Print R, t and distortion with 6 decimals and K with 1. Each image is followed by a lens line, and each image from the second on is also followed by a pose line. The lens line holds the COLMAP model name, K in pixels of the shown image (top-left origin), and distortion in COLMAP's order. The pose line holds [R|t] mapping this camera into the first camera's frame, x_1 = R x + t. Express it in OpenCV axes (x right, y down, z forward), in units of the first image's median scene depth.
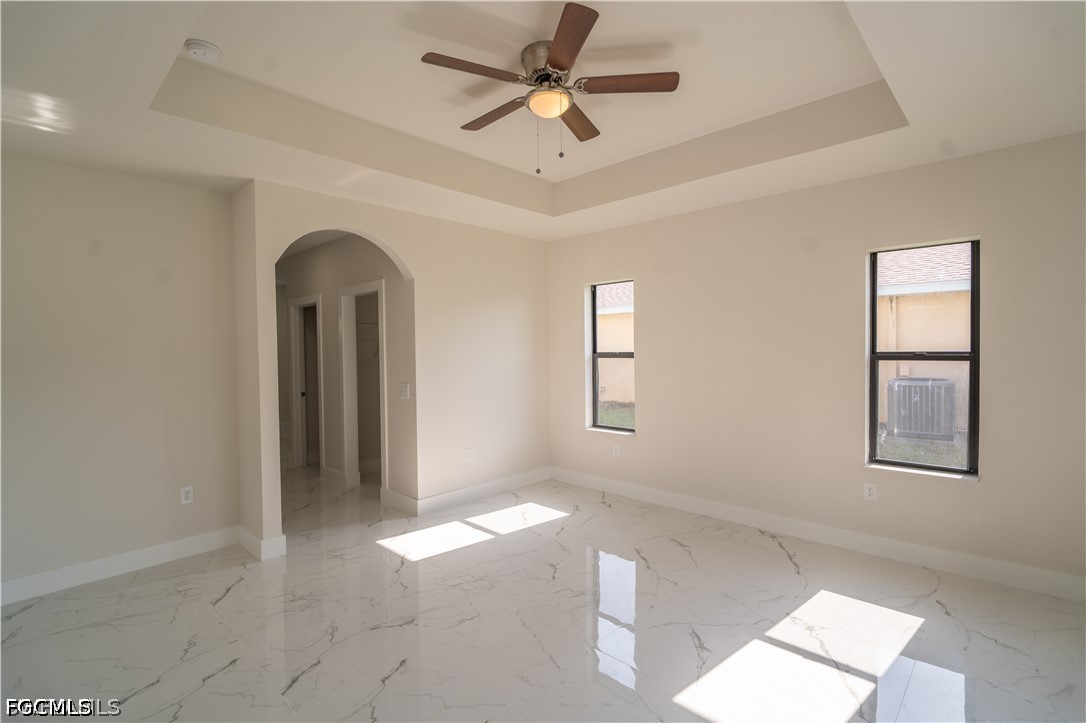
lens RADIAL K [[505.2, 0, 538.4], [0, 505.2, 358.9], [0, 0, 1]] dist [0.019928, -0.011009]
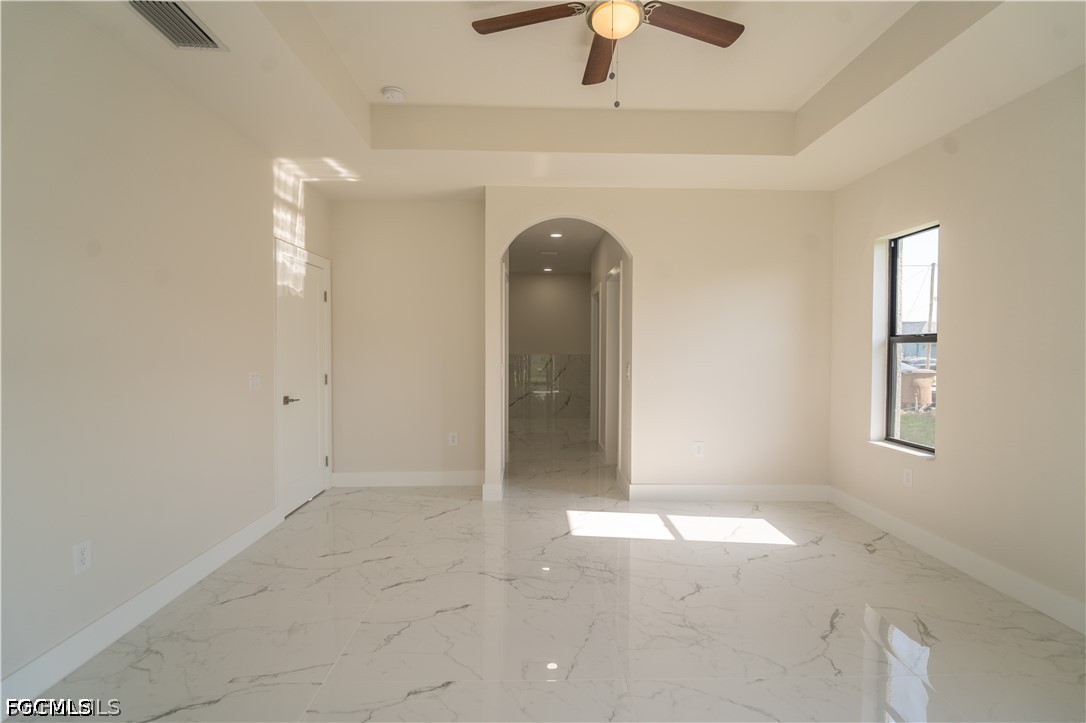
lens RADIAL K [[505.2, 0, 538.4], [0, 505.2, 358.9], [0, 0, 1]] dist [0.019928, -0.011009]
pose [[0.712964, 0.031164, -0.700507, 0.332750], [-0.029032, 0.999467, 0.014915, 0.031332], [0.700599, 0.009703, 0.713489, 0.194852]]
